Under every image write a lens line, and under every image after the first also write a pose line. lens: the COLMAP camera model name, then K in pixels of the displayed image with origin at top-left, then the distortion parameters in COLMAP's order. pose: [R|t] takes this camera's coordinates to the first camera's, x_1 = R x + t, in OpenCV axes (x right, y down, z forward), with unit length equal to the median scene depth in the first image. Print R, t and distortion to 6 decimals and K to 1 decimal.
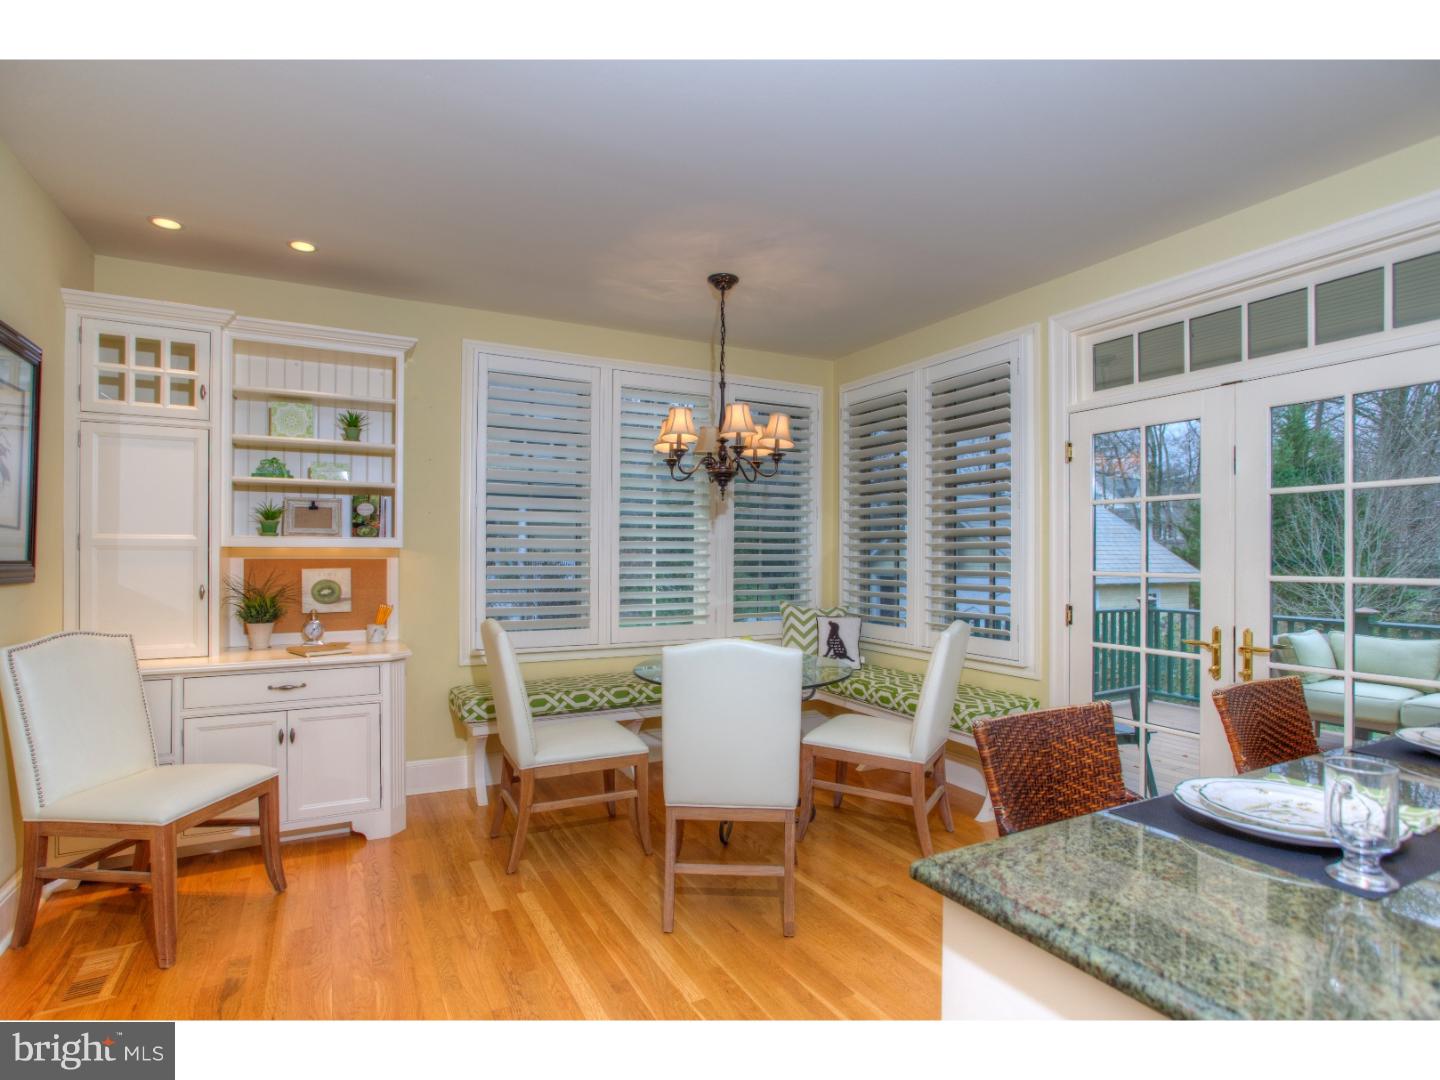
lens RADIAL K [[734.7, 0, 724.0], [0, 734.7, 547.7], [0, 0, 1]] dist [-0.061193, 0.032300]
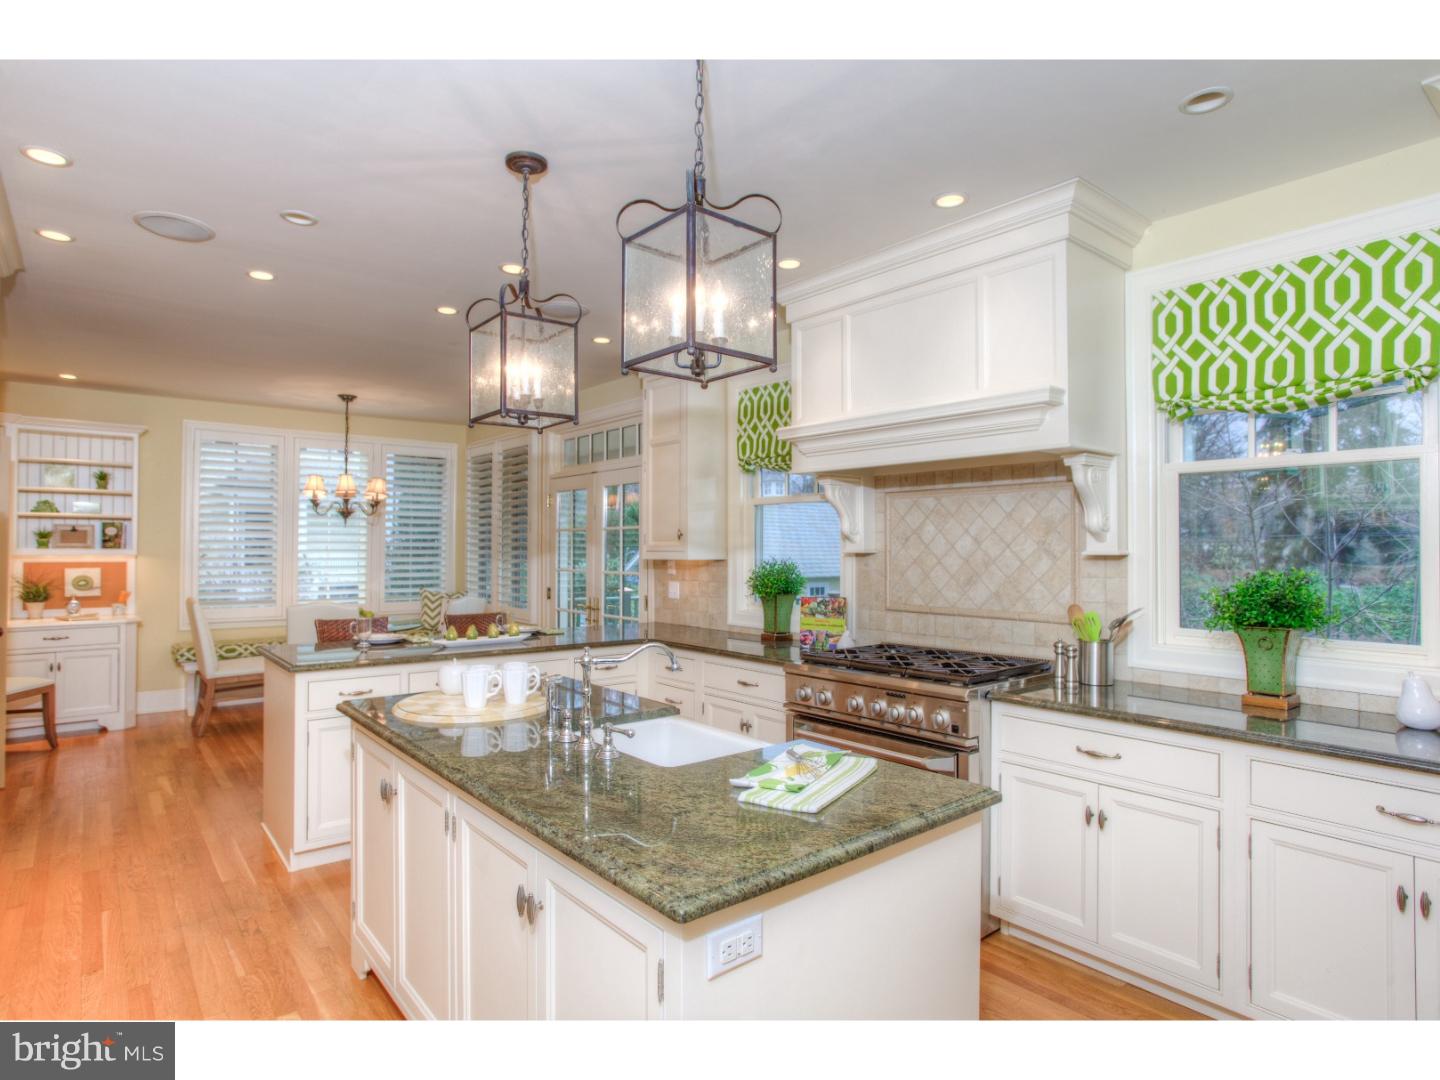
lens RADIAL K [[791.1, 0, 714.9], [0, 791.1, 535.0], [0, 0, 1]] dist [-0.006549, -0.000612]
pose [[0.980131, 0.005686, 0.198270, 0.472423], [-0.004194, 0.999960, -0.007943, -0.036915], [-0.198307, 0.006953, 0.980115, -0.981235]]
